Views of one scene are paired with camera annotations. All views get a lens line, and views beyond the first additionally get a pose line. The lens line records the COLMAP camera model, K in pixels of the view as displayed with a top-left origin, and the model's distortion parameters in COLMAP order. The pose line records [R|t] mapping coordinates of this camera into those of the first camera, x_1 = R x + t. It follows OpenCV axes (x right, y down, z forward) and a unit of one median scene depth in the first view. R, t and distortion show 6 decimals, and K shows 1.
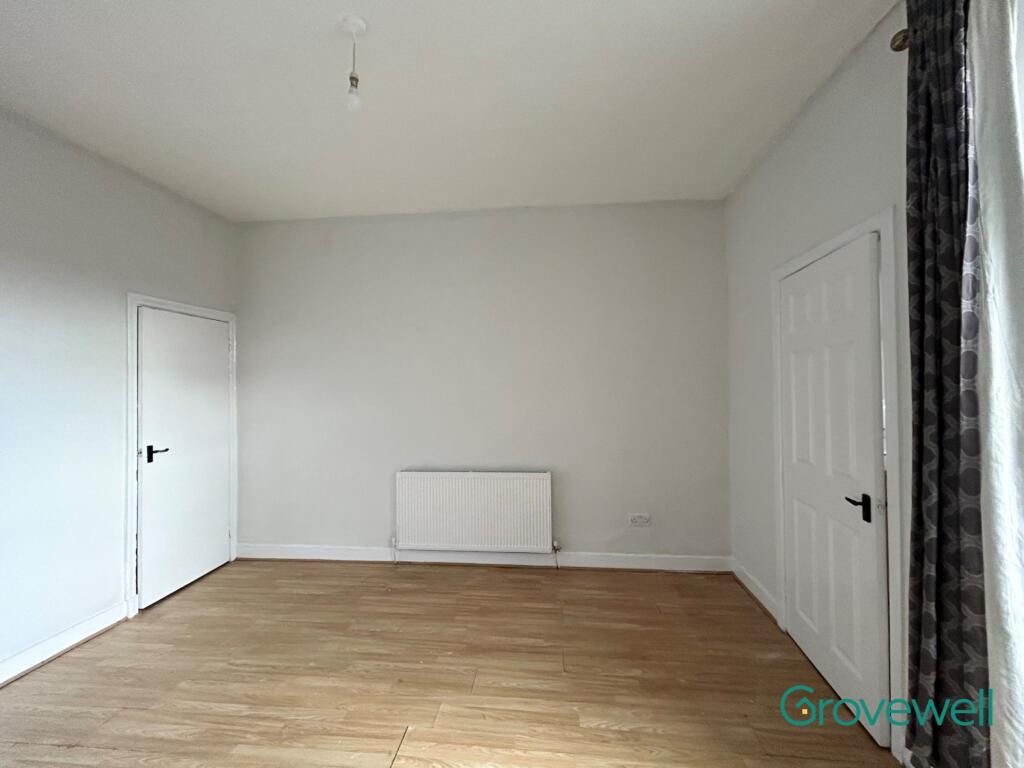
lens RADIAL K [[414.3, 0, 510.6], [0, 414.3, 383.4], [0, 0, 1]] dist [-0.000609, 0.000211]
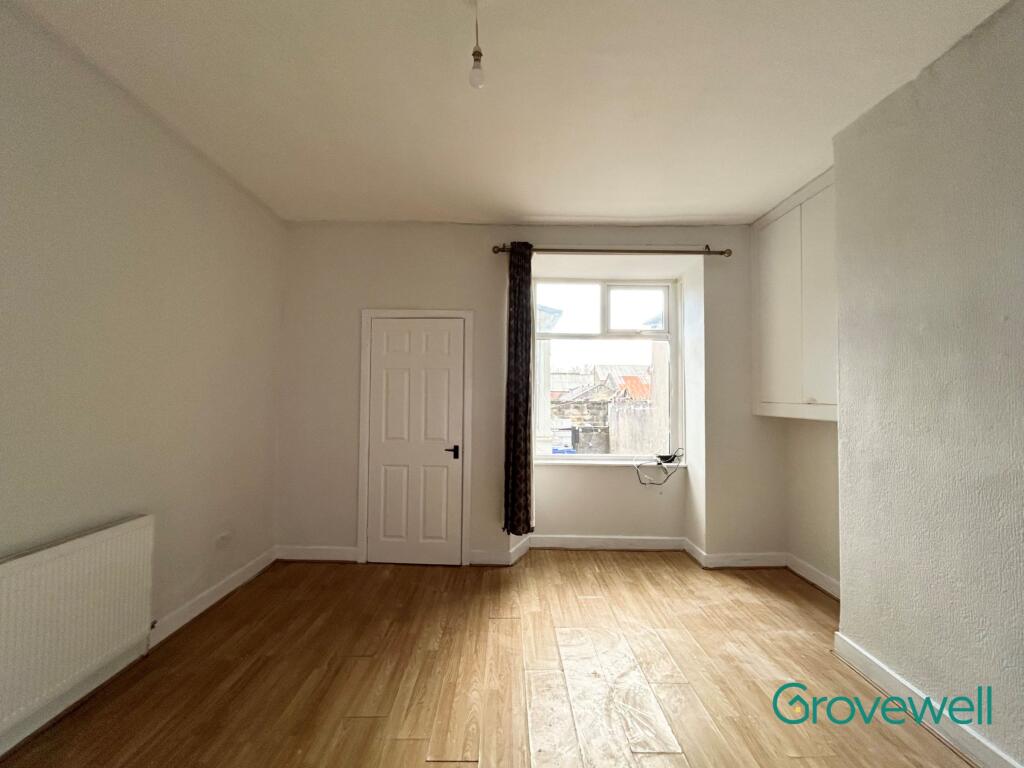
lens RADIAL K [[426.8, 0, 517.5], [0, 426.8, 382.2], [0, 0, 1]] dist [-0.001273, 0.000624]
pose [[-0.122856, 0.040105, 0.991614, -0.851692], [-0.019975, 0.998881, -0.042874, 0.029587], [-0.992223, -0.025075, -0.121918, 0.651809]]
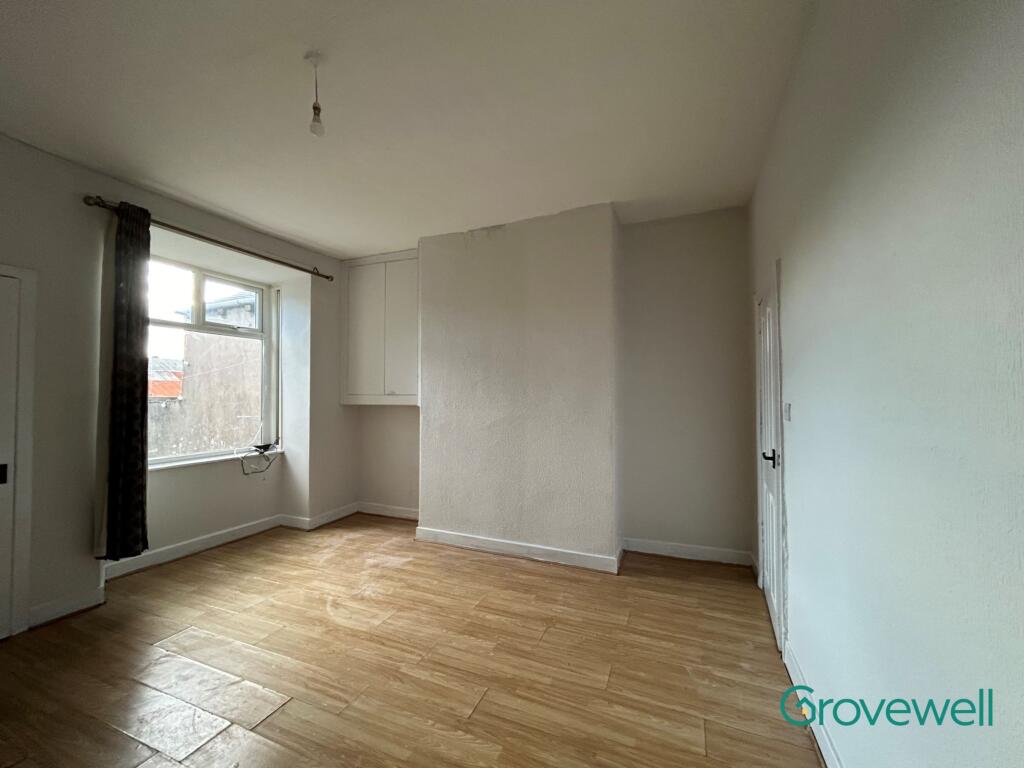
lens RADIAL K [[414.3, 0, 510.6], [0, 414.3, 383.4], [0, 0, 1]] dist [-0.000609, 0.000211]
pose [[-0.957600, 0.017239, 0.287586, -0.781129], [0.006639, 0.999264, -0.037794, 0.042912], [-0.288026, -0.034282, -0.957009, 1.241404]]
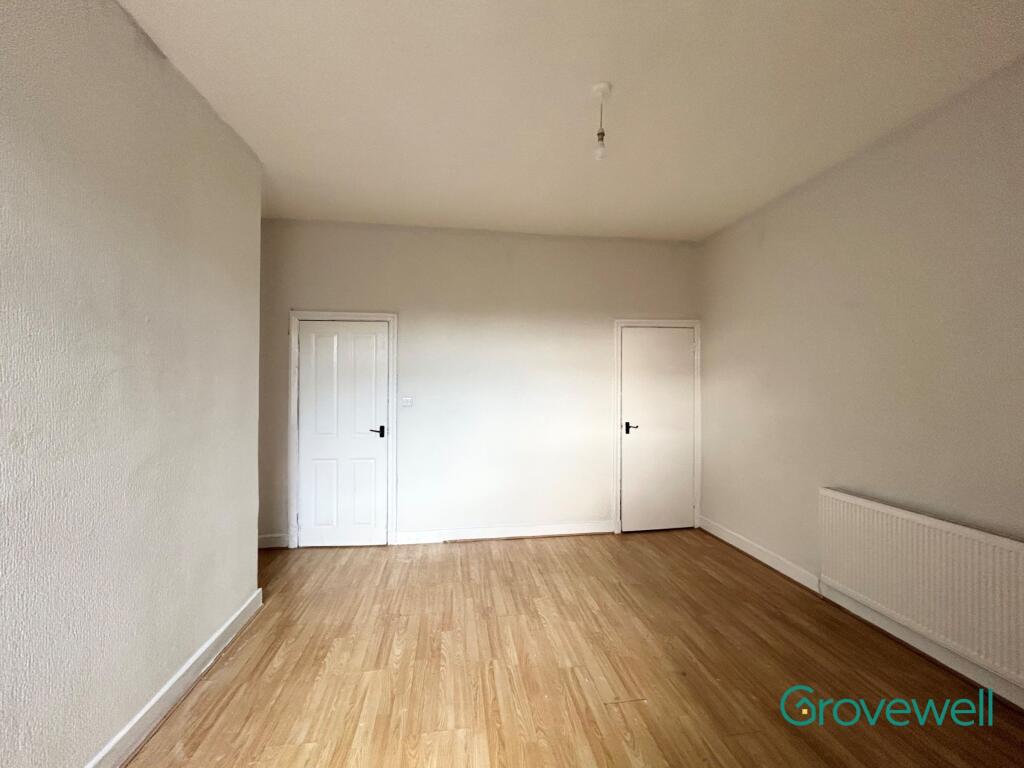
lens RADIAL K [[414.3, 0, 510.6], [0, 414.3, 383.4], [0, 0, 1]] dist [-0.000609, 0.000211]
pose [[0.237096, 0.007098, -0.971460, 0.493984], [0.008940, 0.999915, 0.009487, -0.004014], [0.971445, -0.010934, 0.237012, 0.287173]]
